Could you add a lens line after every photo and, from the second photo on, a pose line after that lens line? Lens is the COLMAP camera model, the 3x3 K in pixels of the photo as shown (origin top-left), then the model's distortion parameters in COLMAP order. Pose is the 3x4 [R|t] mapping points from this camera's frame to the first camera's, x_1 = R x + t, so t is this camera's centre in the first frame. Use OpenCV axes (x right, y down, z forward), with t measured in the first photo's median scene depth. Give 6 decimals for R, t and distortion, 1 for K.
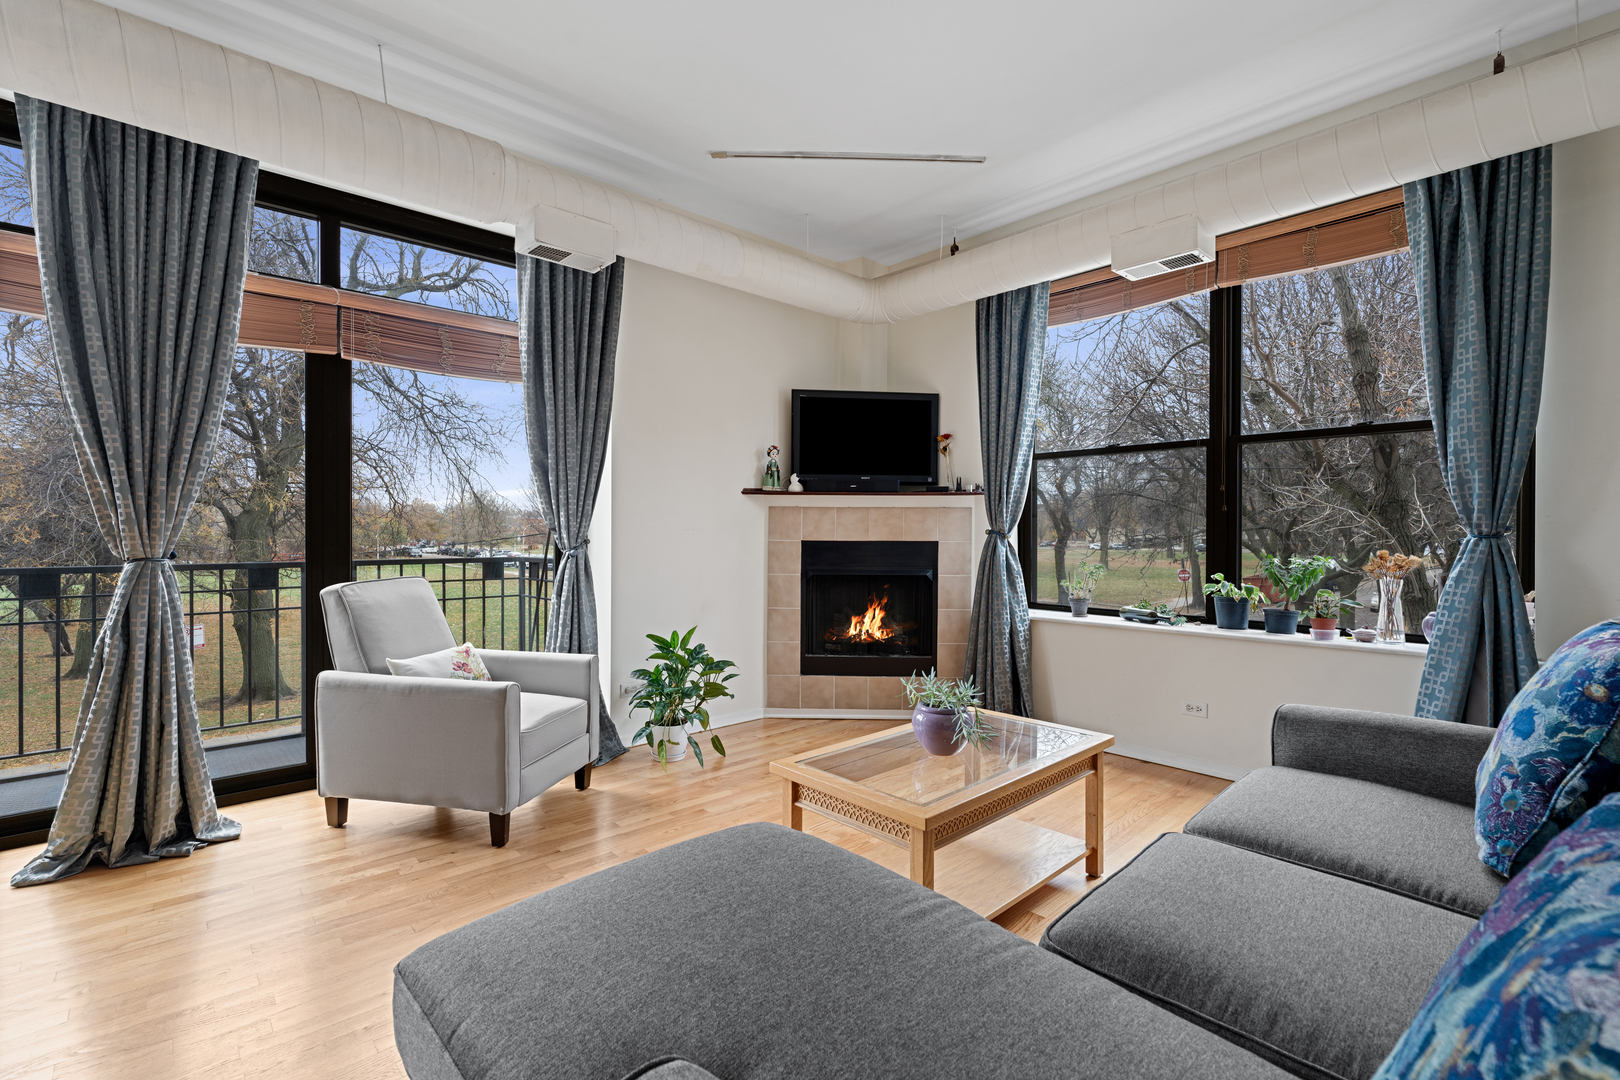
lens RADIAL K [[738.8, 0, 803.4], [0, 738.8, 536.4], [0, 0, 1]] dist [-0.010261, 0.005845]
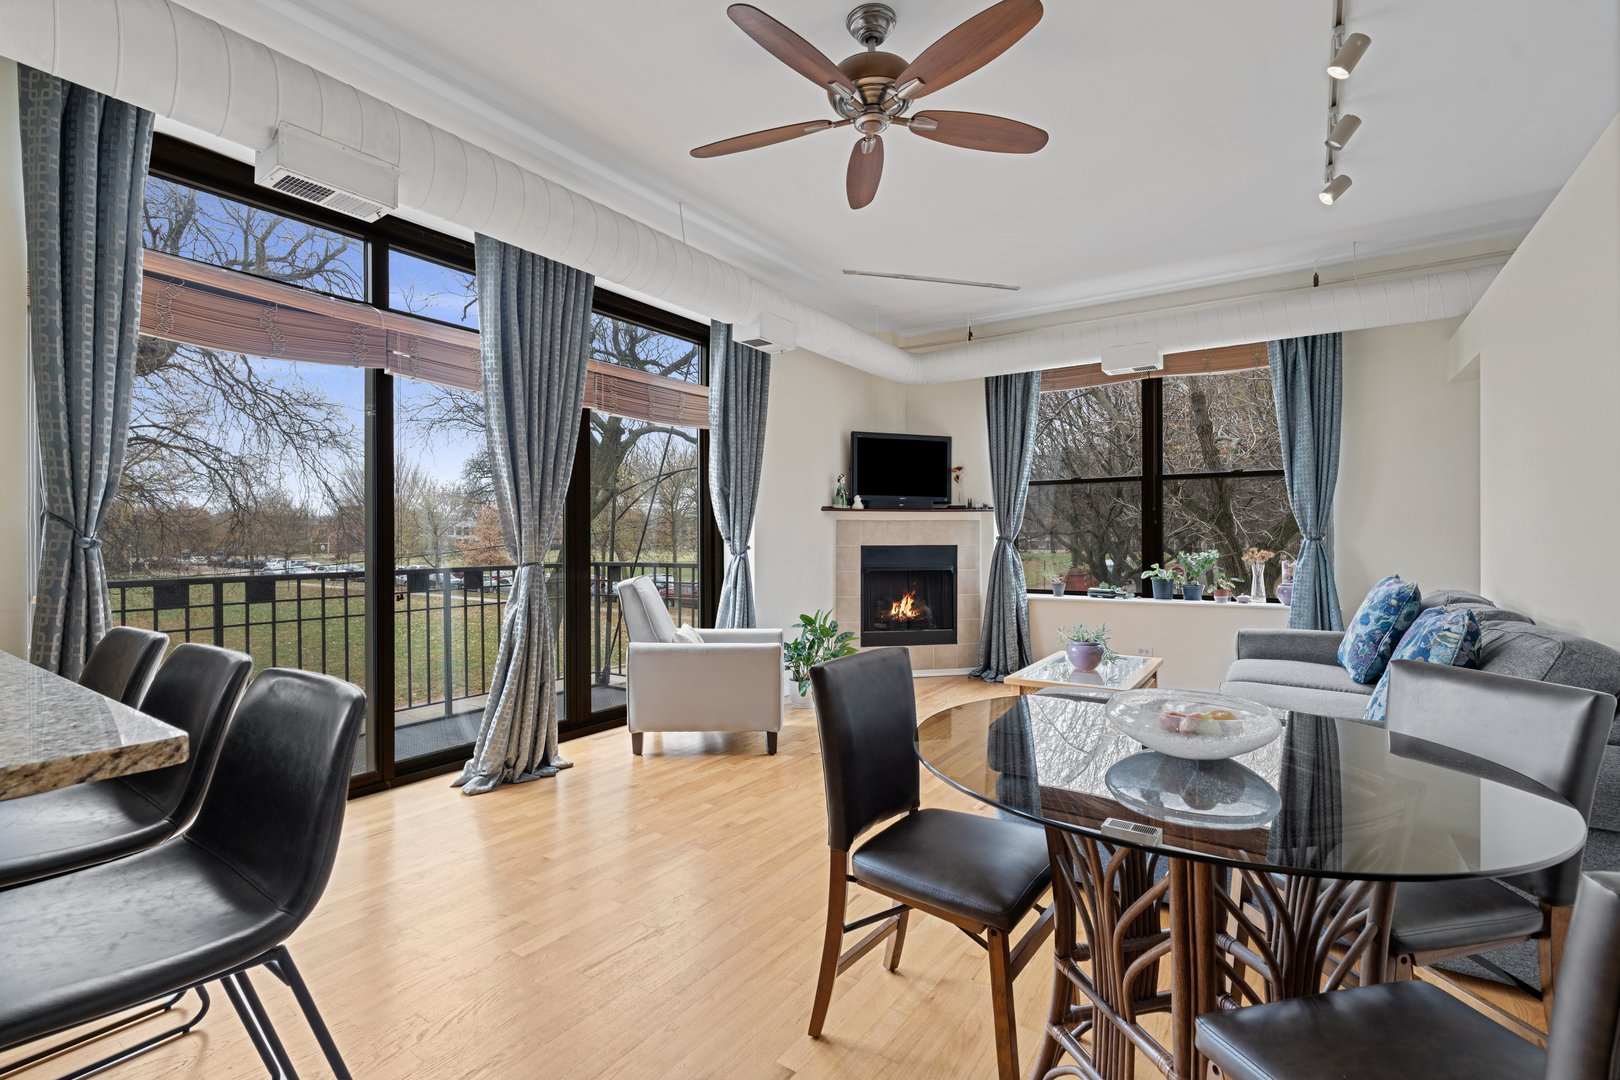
lens RADIAL K [[738.8, 0, 805.2], [0, 738.8, 538.5], [0, 0, 1]] dist [-0.010261, 0.005845]
pose [[0.973428, -0.006686, 0.228895, -0.462765], [0.007865, 0.999960, -0.004238, -0.002470], [-0.228858, 0.005926, 0.973442, -0.312894]]
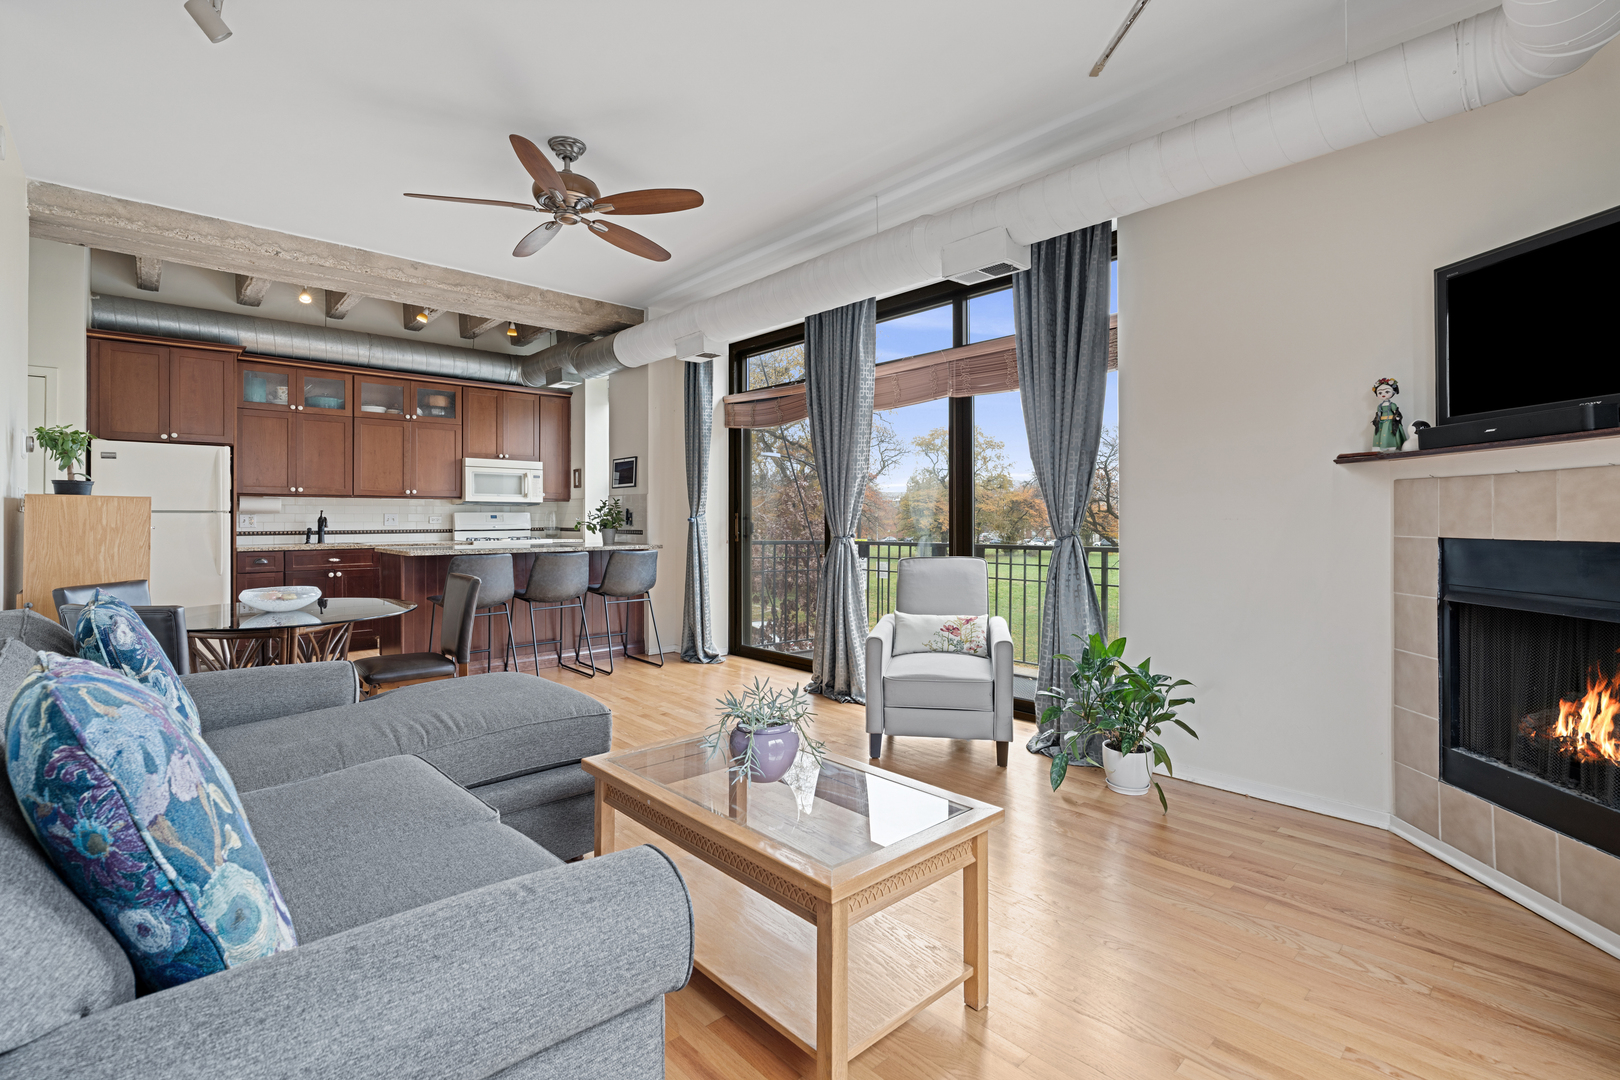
lens RADIAL K [[738.8, 0, 800.1], [0, 738.8, 518.2], [0, 0, 1]] dist [-0.010261, 0.005845]
pose [[-0.009068, -0.005954, -0.999941, 0.635554], [-0.008117, 0.999950, -0.005880, -0.002089], [0.999926, 0.008063, -0.009116, 0.596653]]
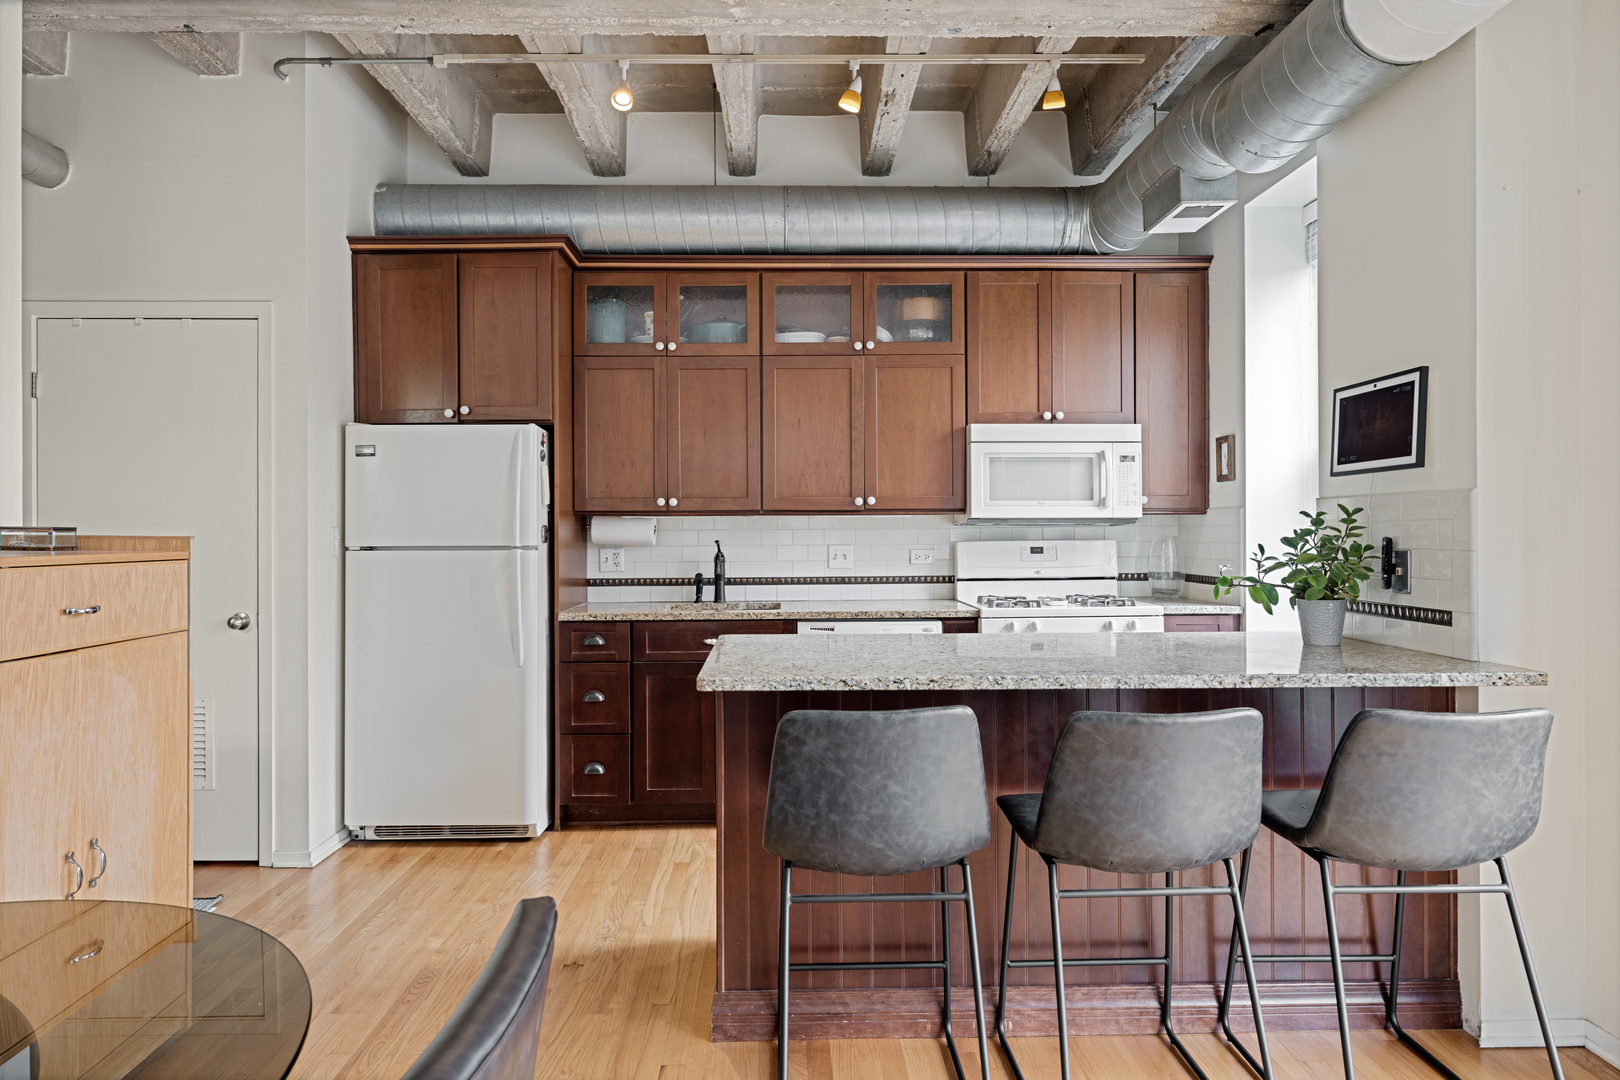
lens RADIAL K [[992.9, 0, 790.6], [0, 992.9, 536.3], [0, 0, 1]] dist [0.002220, -0.005468]
pose [[-0.659937, -0.000070, -0.751321, -0.195541], [-0.005419, 0.999974, 0.004666, -0.031804], [0.751301, 0.007151, -0.659921, 0.344473]]
